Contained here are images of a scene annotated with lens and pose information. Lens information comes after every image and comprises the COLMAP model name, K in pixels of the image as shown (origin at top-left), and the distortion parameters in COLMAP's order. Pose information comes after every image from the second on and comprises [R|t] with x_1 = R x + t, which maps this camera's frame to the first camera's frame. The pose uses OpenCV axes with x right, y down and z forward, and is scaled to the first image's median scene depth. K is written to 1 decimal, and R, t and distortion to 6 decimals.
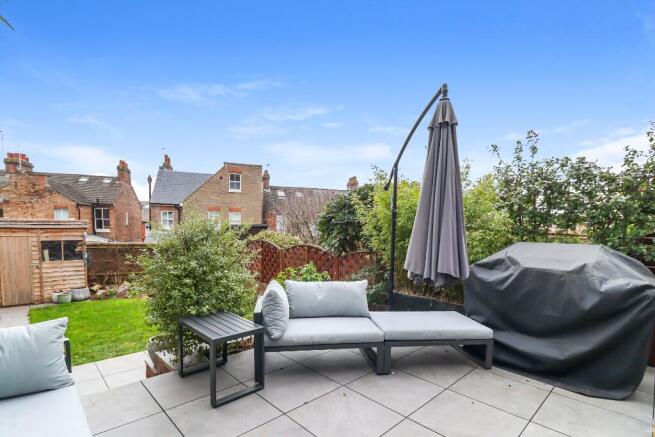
lens RADIAL K [[319.9, 0, 327.1], [0, 319.9, 264.9], [0, 0, 1]] dist [-0.003721, -0.001184]
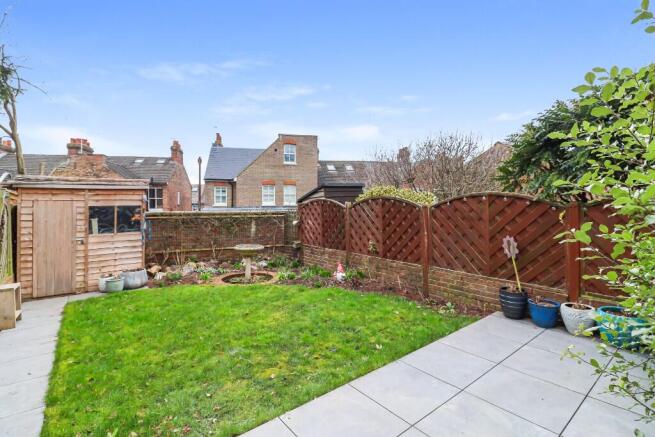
lens RADIAL K [[309.5, 0, 325.6], [0, 309.5, 211.5], [0, 0, 1]] dist [-0.003135, -0.001273]
pose [[0.994809, -0.033207, -0.096184, -0.254083], [0.022899, 0.994065, -0.106351, 0.022526], [0.099145, 0.103597, 0.989666, 0.310753]]
